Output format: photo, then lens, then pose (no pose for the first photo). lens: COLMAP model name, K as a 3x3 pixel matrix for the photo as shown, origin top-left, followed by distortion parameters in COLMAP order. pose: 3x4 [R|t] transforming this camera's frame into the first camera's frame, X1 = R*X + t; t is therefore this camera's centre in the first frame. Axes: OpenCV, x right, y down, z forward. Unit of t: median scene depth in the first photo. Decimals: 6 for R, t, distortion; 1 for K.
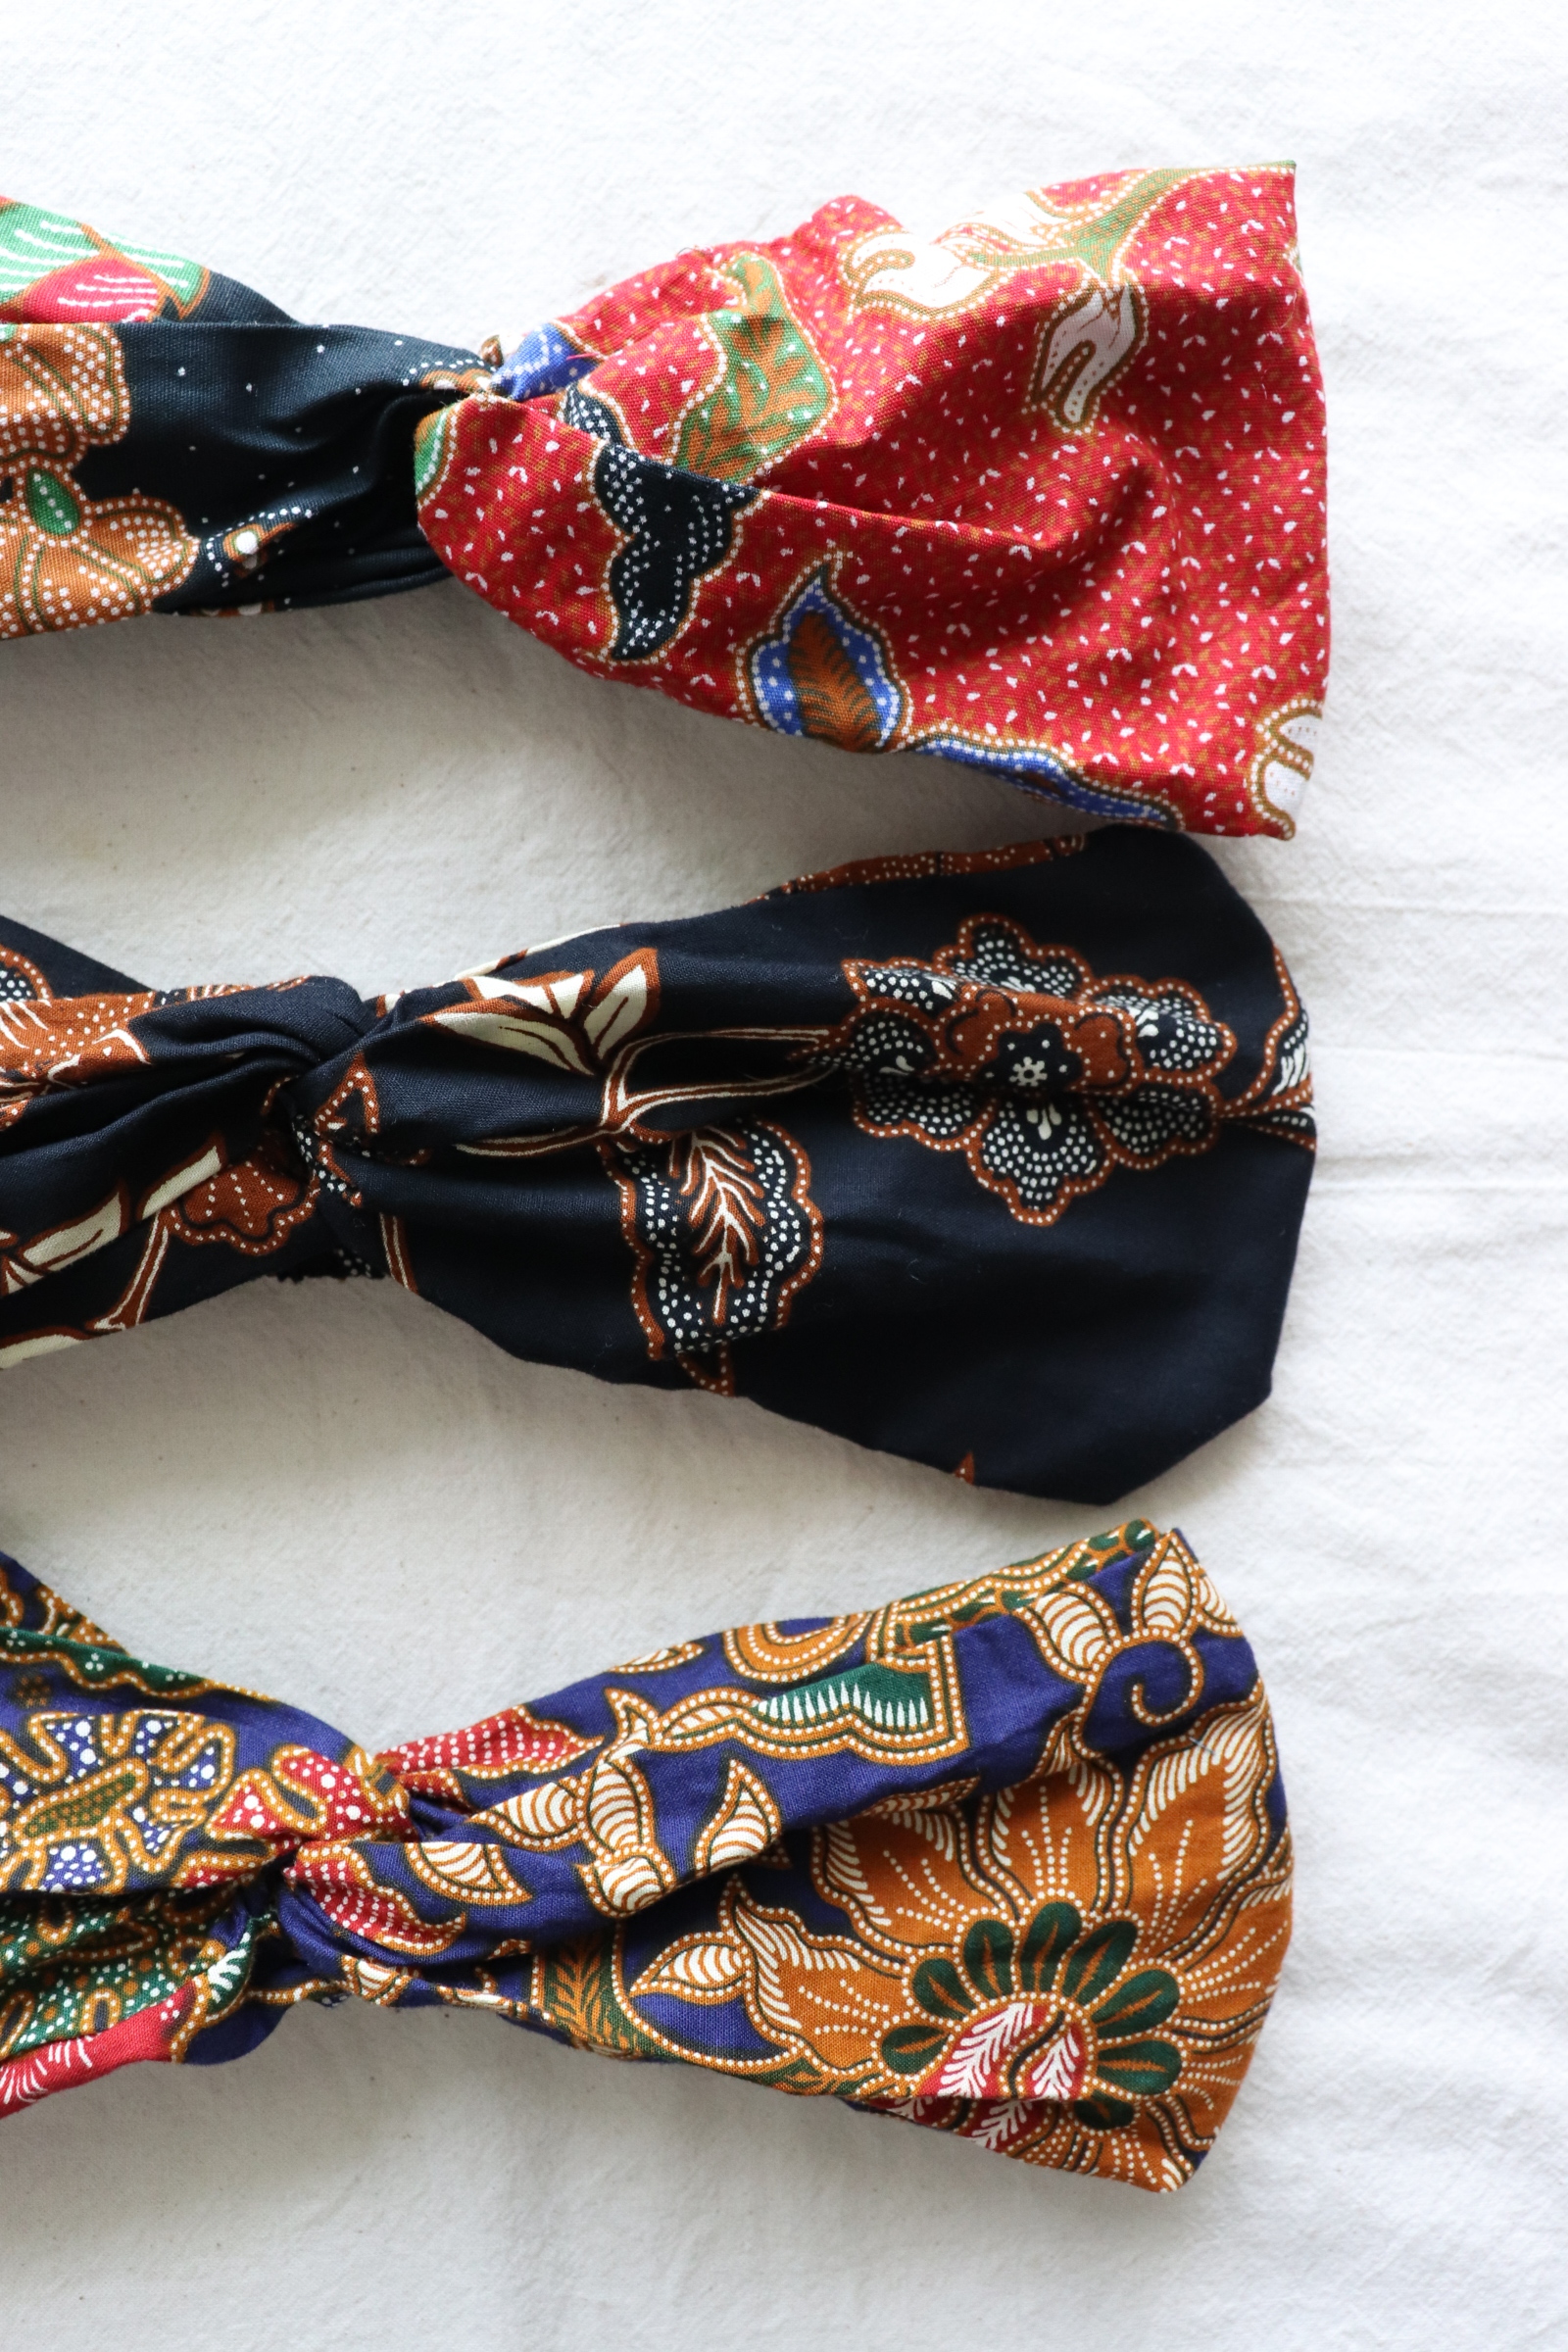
lens RADIAL K [[2015.3, 0, 784.3], [0, 2015.3, 1169.7], [0, 0, 1]] dist [-0.182452, 0.161276]
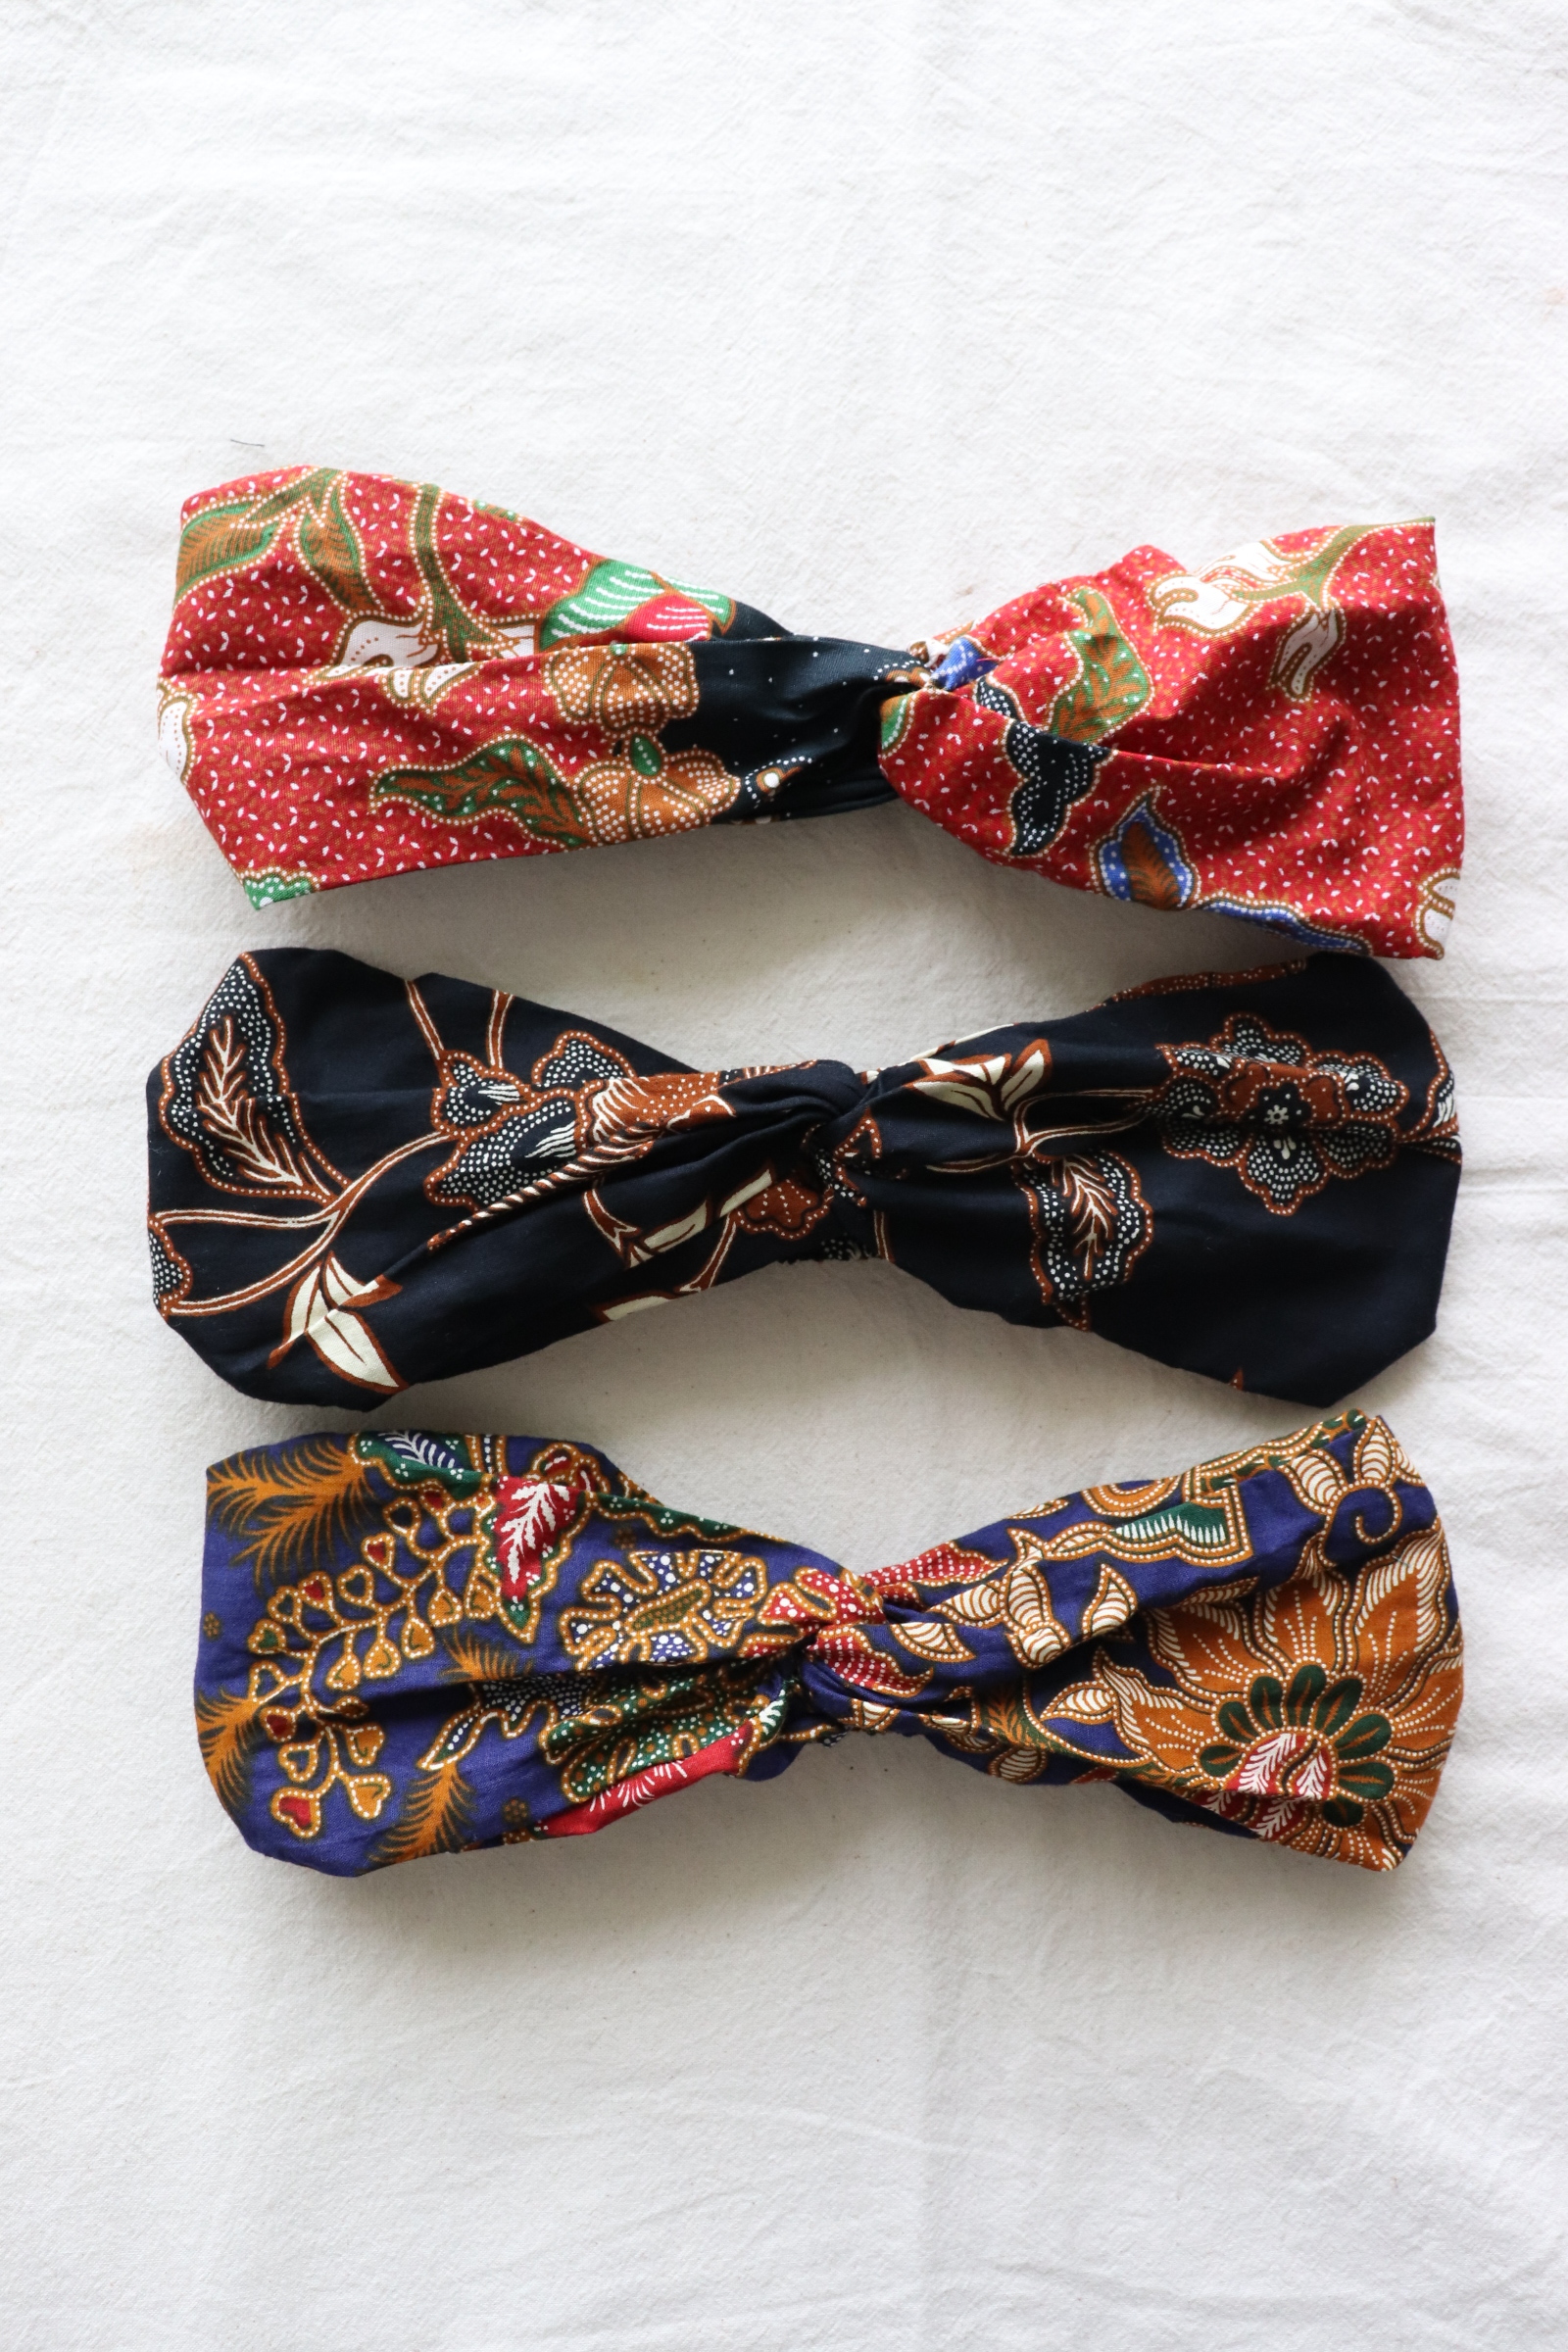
lens RADIAL K [[2092.8, 0, 753.6], [0, 2092.8, 1166.8], [0, 0, 1]] dist [-0.182893, 0.179060]
pose [[0.999273, -0.018286, -0.033453, -0.233948], [0.016839, 0.998932, -0.043032, 0.054238], [0.034204, 0.042437, 0.998513, -0.613566]]
